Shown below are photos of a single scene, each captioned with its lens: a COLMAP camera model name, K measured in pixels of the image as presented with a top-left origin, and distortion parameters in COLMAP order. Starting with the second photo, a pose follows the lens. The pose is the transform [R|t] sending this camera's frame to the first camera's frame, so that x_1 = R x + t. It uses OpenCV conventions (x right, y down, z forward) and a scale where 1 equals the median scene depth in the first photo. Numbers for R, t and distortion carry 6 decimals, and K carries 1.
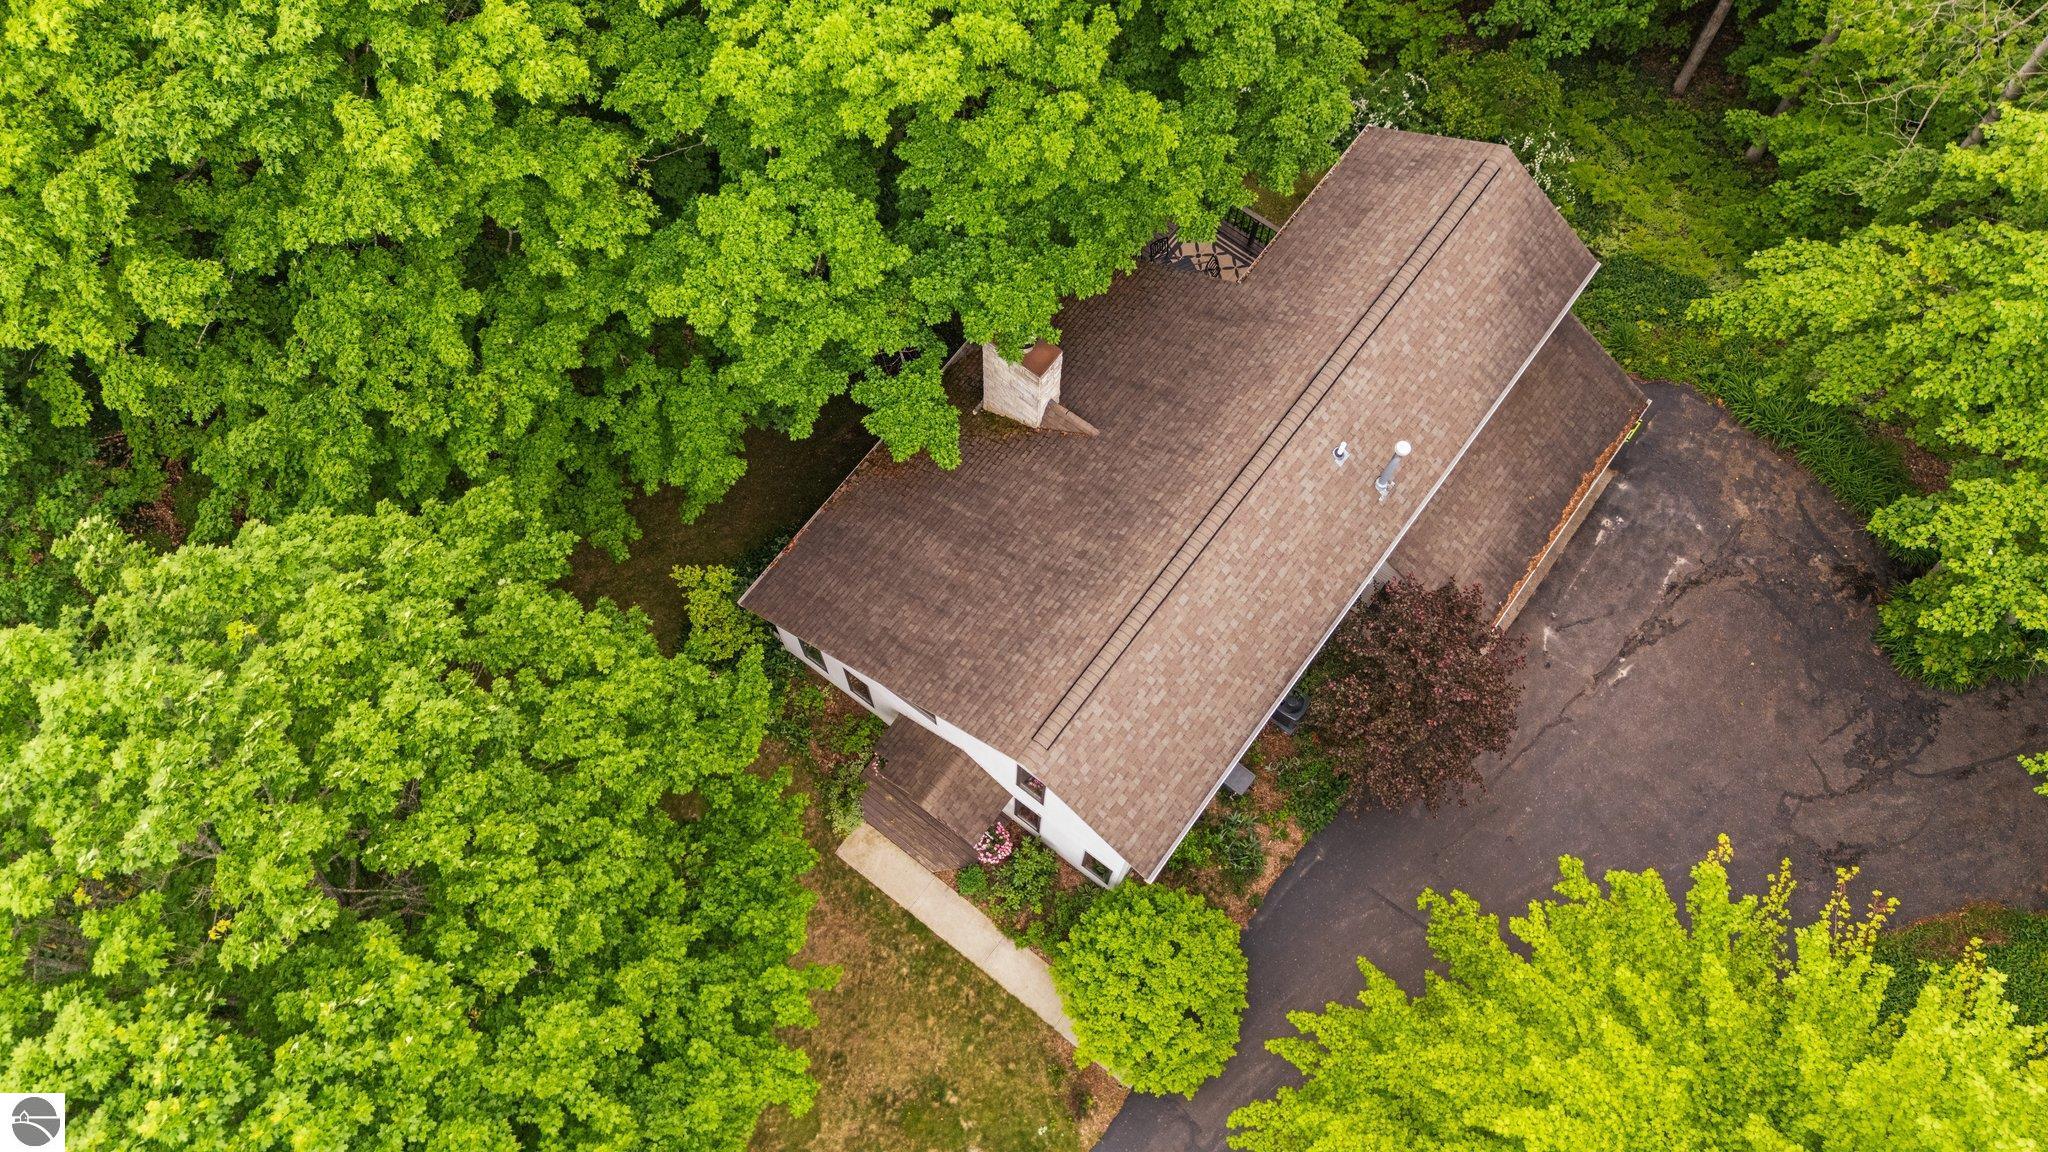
lens RADIAL K [[1487.6, 0, 1026.8], [0, 1487.6, 573.5], [0, 0, 1]] dist [0.127522, -0.196140]
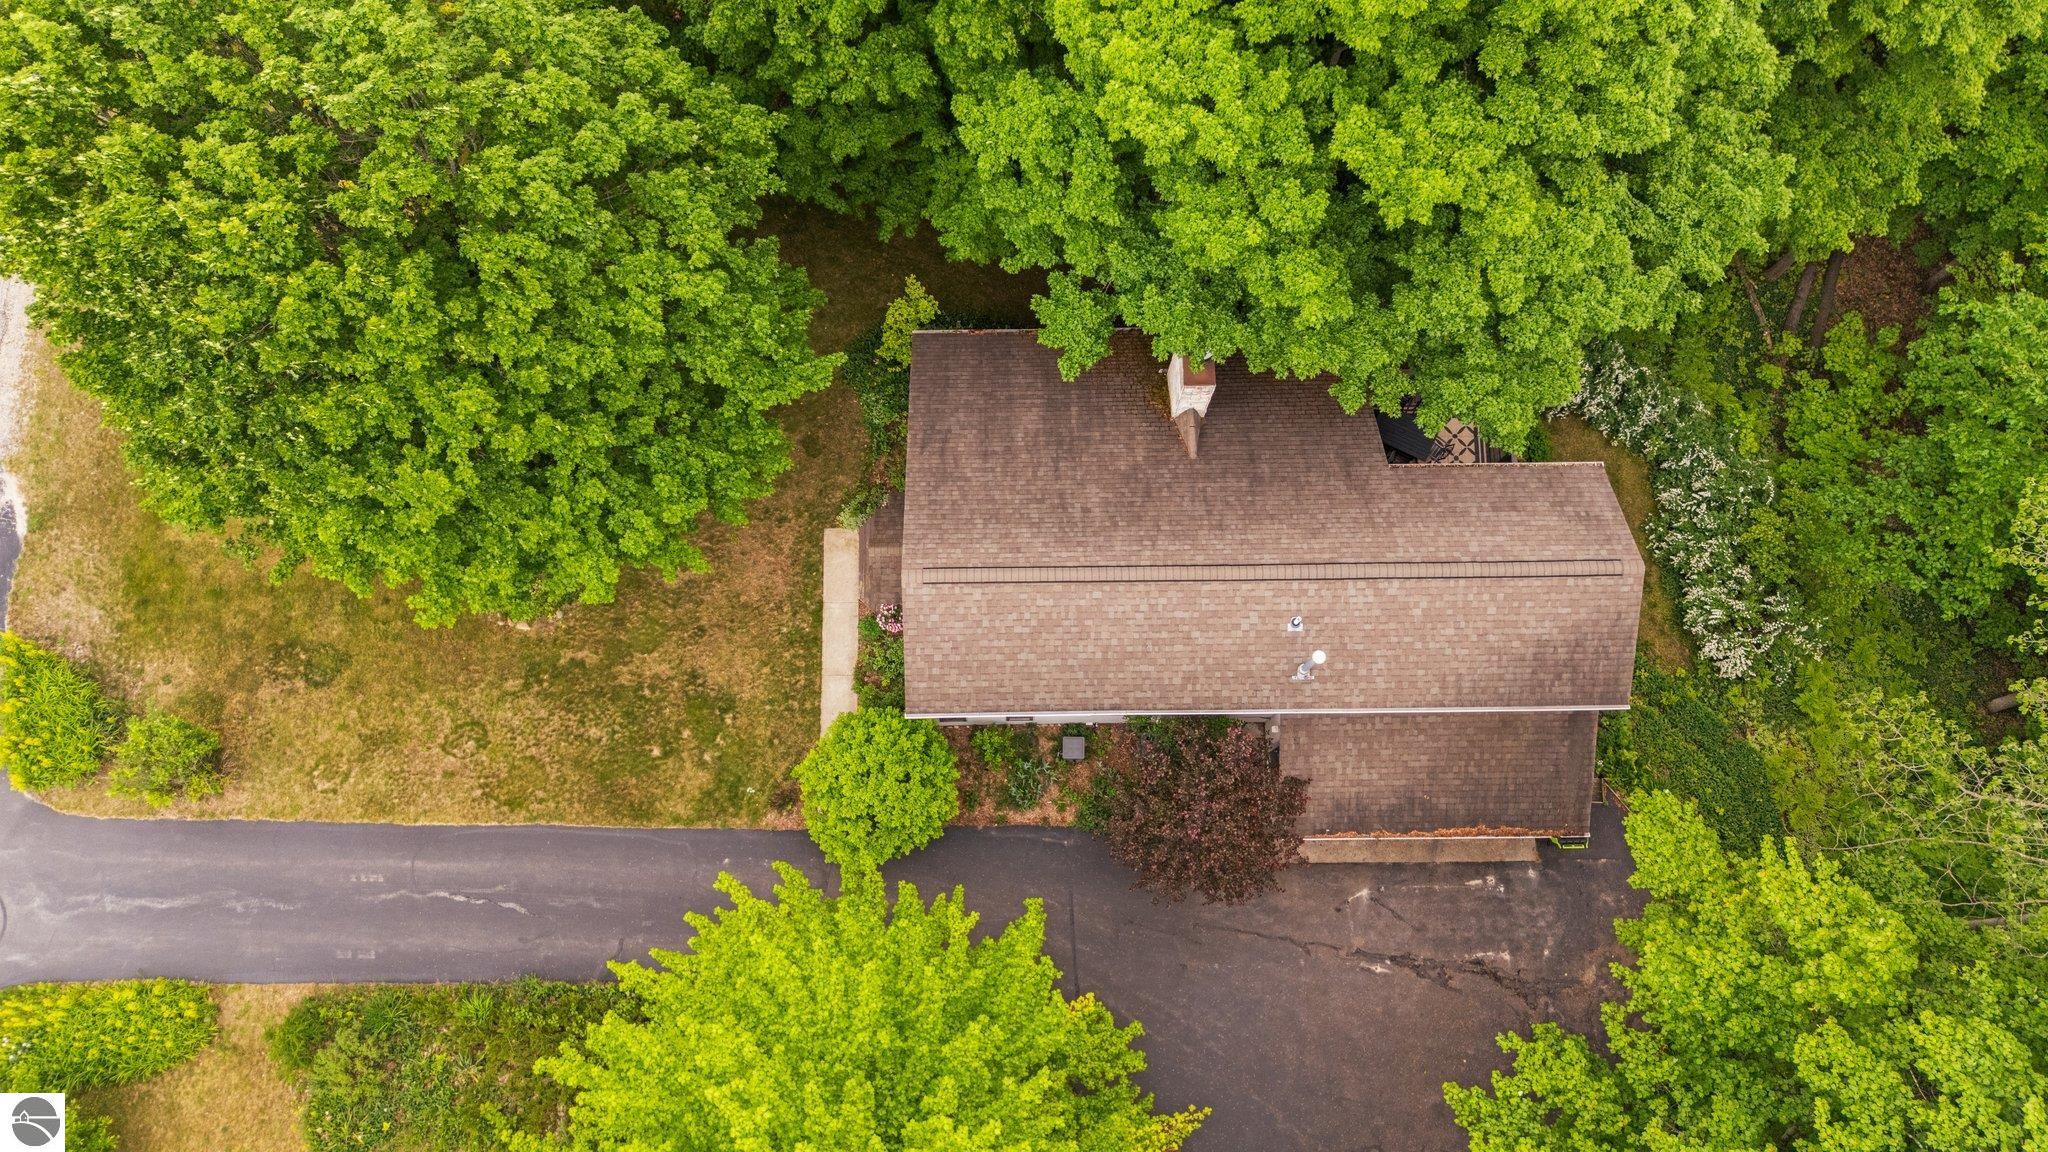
lens RADIAL K [[1487.6, 0, 1026.8], [0, 1487.6, 573.5], [0, 0, 1]] dist [0.127522, -0.196140]
pose [[0.617991, 0.764138, -0.184877, 0.266444], [-0.738819, 0.644863, 0.195699, -0.177736], [0.268761, 0.015650, 0.963080, -0.162317]]
